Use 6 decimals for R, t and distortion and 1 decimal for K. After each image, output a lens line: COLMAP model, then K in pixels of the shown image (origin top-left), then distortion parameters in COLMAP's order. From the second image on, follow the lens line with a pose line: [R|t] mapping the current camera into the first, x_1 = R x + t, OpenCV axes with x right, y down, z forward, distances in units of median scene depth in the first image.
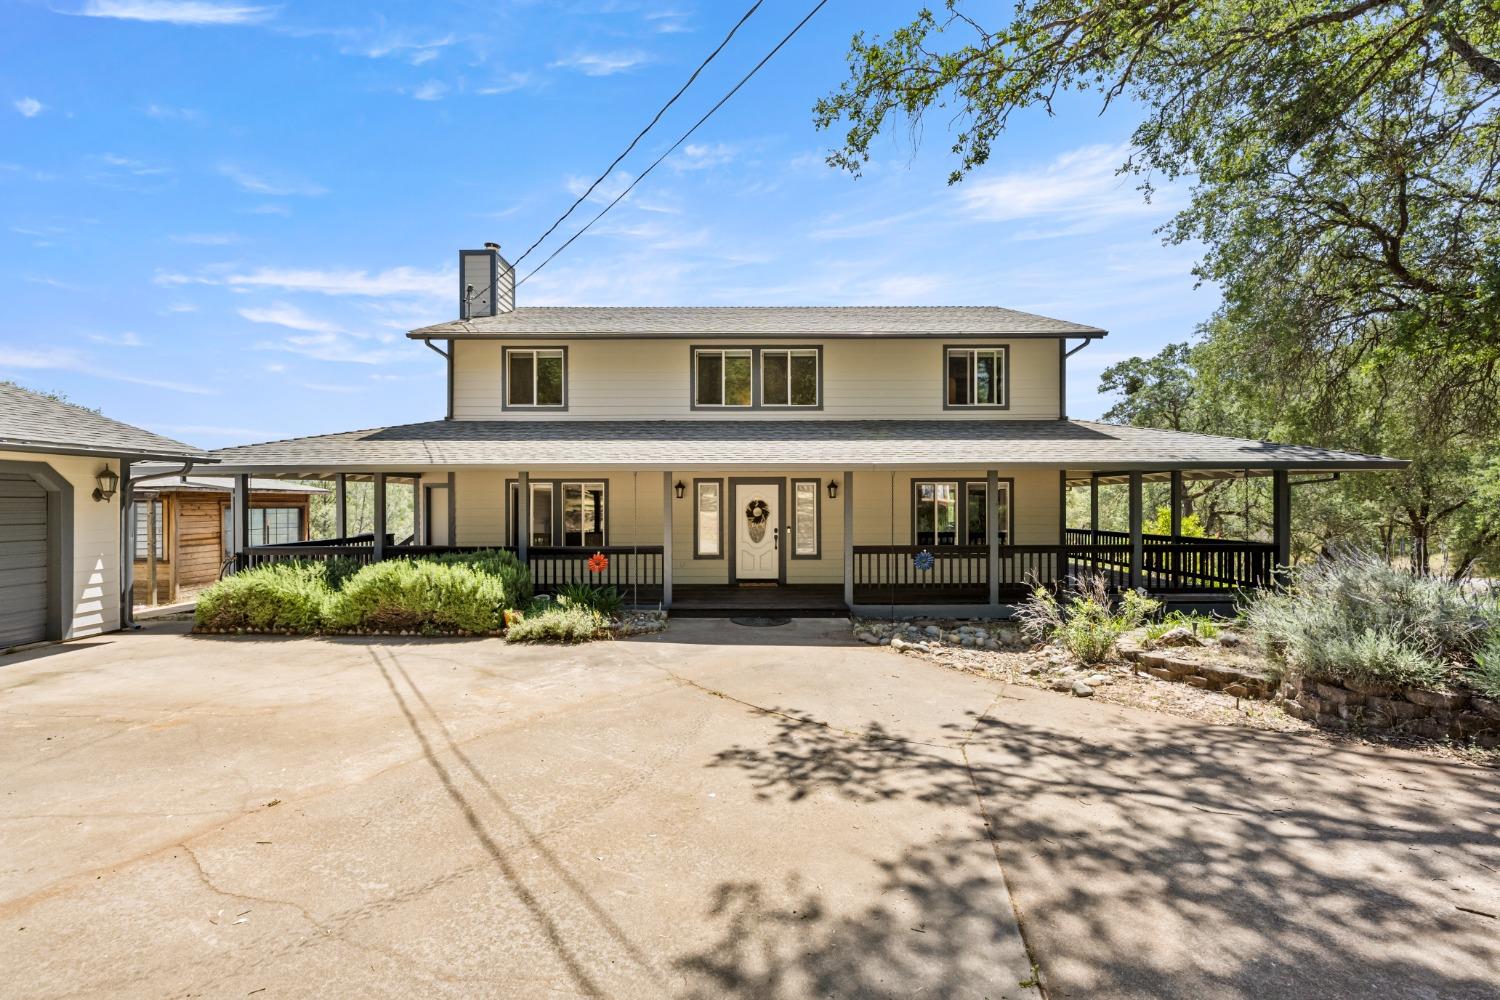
lens RADIAL K [[607.4, 0, 746.5], [0, 607.4, 510.3], [0, 0, 1]] dist [0.000304, 0.000449]
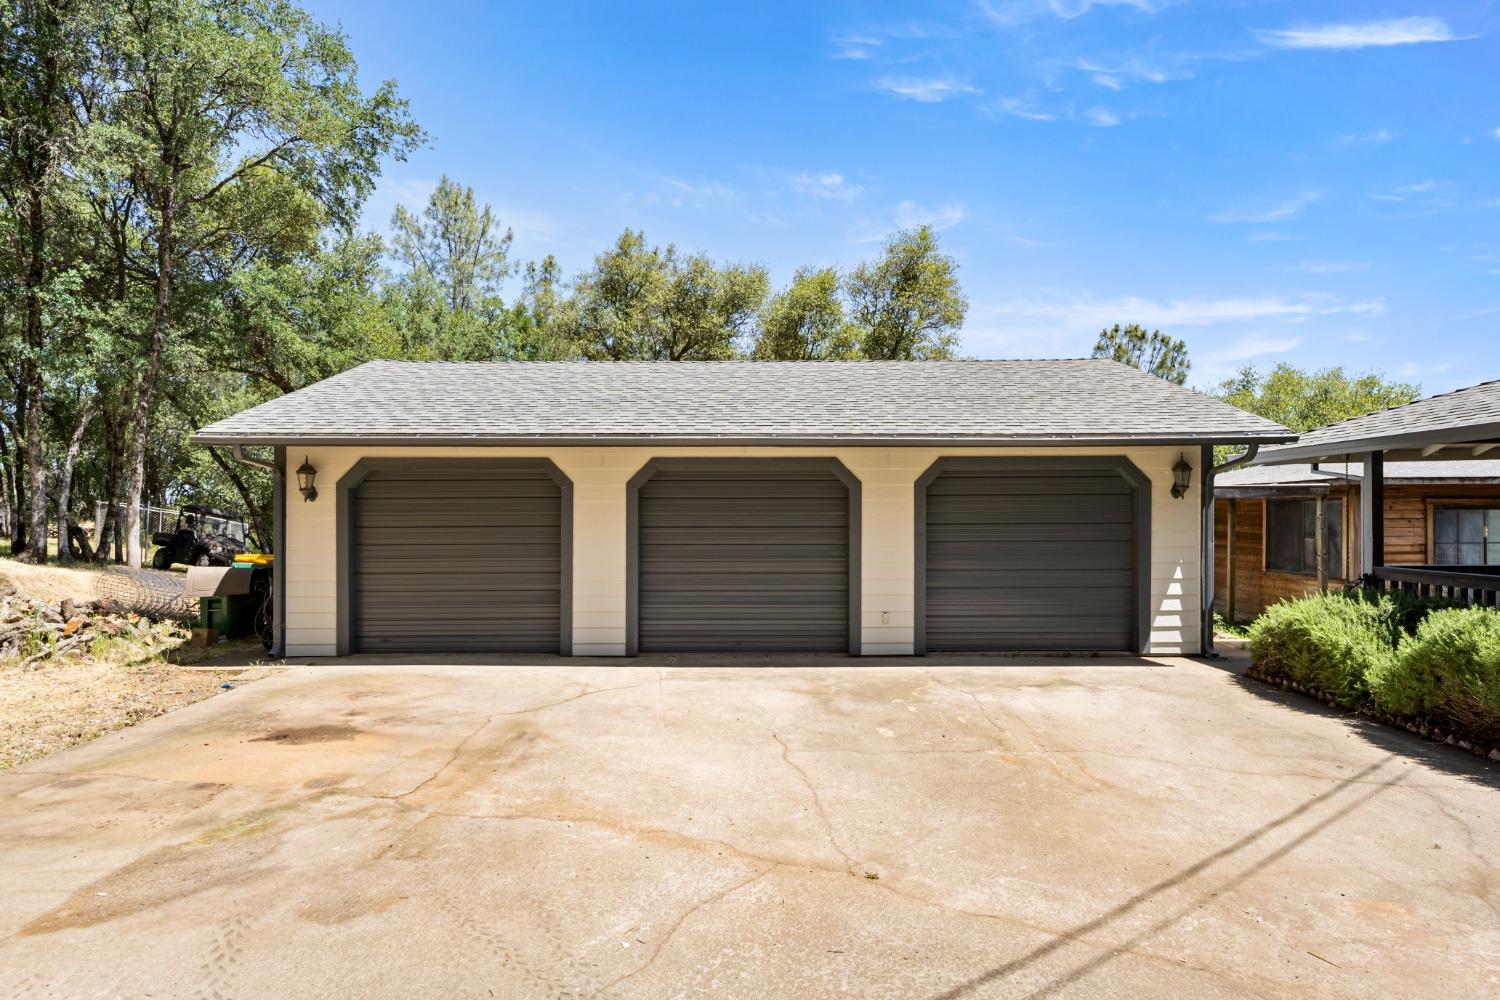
lens RADIAL K [[890.0, 0, 750.0], [0, 890.0, 500.0], [0, 0, 1]] dist [0.004019, 0.000289]
pose [[-0.000007, -0.010435, -0.999946, 0.176816], [-0.008998, 0.999905, -0.010434, 0.006429], [0.999960, 0.008998, -0.000101, 0.403915]]
